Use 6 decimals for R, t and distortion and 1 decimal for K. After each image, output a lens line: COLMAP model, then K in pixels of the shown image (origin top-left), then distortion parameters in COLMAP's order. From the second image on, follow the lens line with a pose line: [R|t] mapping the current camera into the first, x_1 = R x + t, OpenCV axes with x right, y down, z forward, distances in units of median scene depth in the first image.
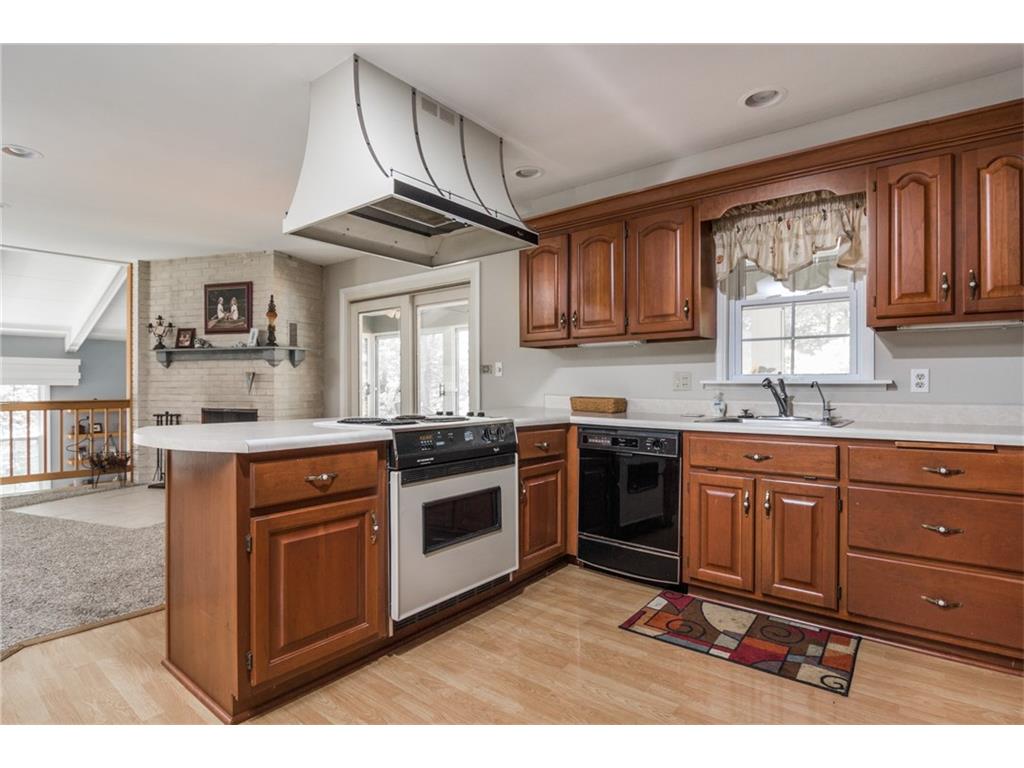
lens RADIAL K [[527.8, 0, 512.0], [0, 527.8, 384.0], [0, 0, 1]] dist [-0.020501, -0.000977]
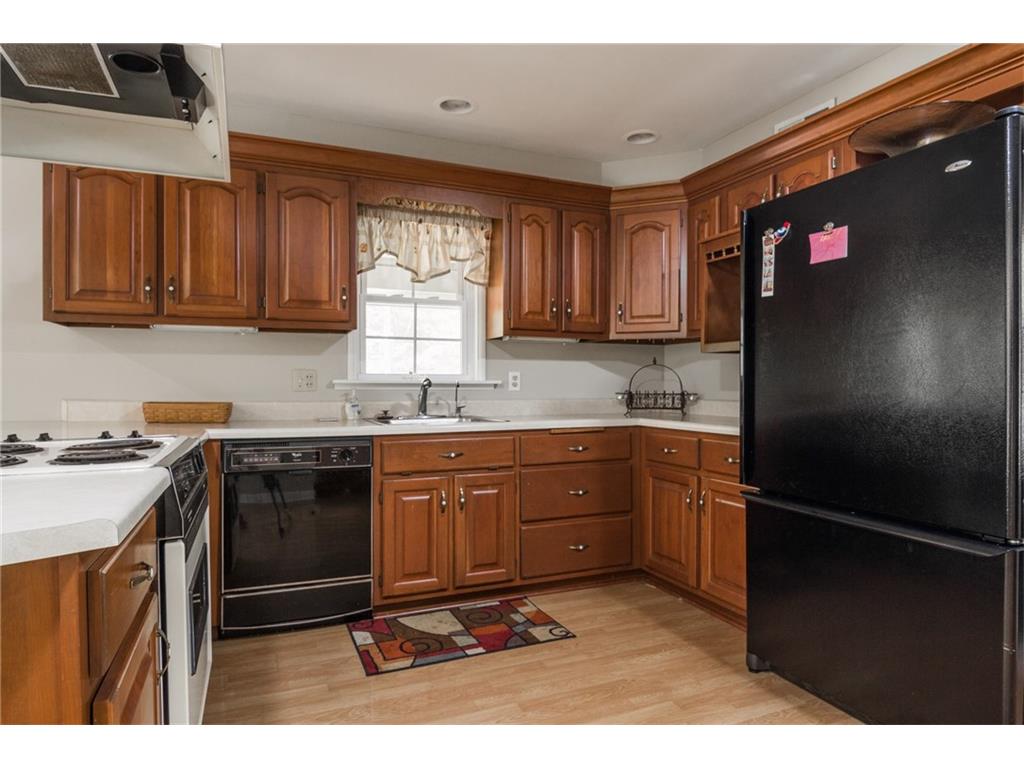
lens RADIAL K [[616.2, 0, 512.0], [0, 616.2, 384.0], [0, 0, 1]] dist [0.001602, 0.000315]
pose [[0.474687, 0.000332, 0.880154, -0.527741], [-0.001725, 0.999998, 0.000553, -0.000387], [-0.880153, -0.001781, 0.474687, 0.322066]]
